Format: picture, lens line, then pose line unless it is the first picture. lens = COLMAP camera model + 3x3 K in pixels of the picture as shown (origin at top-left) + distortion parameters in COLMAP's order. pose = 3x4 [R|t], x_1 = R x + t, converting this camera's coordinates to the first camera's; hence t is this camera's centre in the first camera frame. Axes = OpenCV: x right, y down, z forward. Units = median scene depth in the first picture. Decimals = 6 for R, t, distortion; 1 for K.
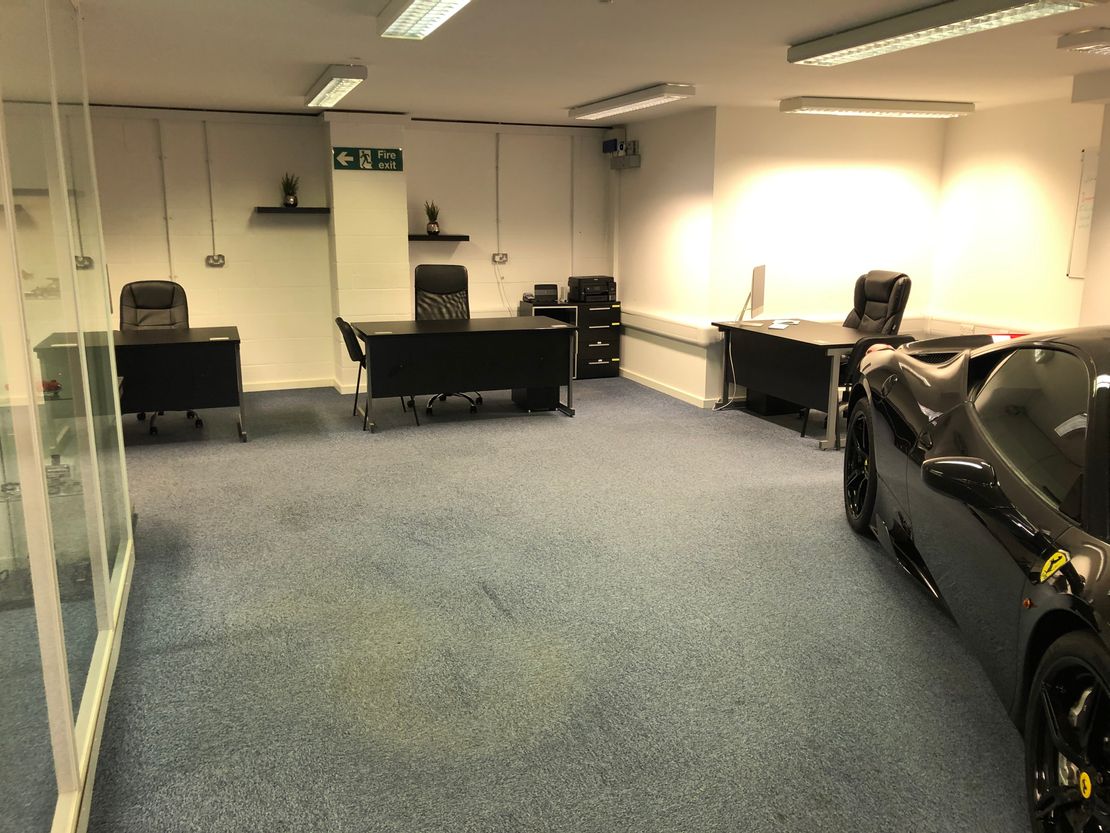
lens RADIAL K [[938.1, 0, 551.5], [0, 938.1, 421.7], [0, 0, 1]] dist [0.013139, -0.008369]
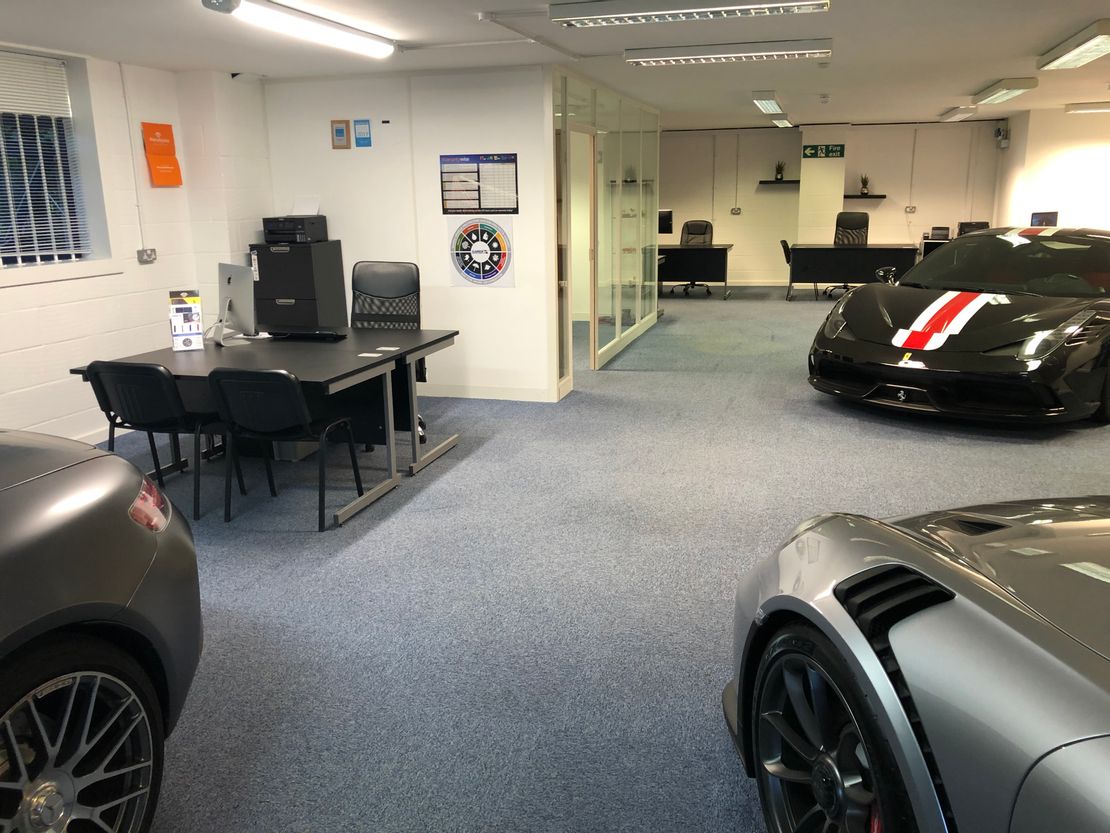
lens RADIAL K [[938.1, 0, 554.4], [0, 938.1, 417.1], [0, 0, 1]] dist [0.013139, -0.008369]
pose [[0.800327, 0.124893, -0.586411, 0.480704], [-0.109214, 0.992068, 0.062236, 0.150844], [0.589532, 0.014235, 0.807619, -0.675266]]
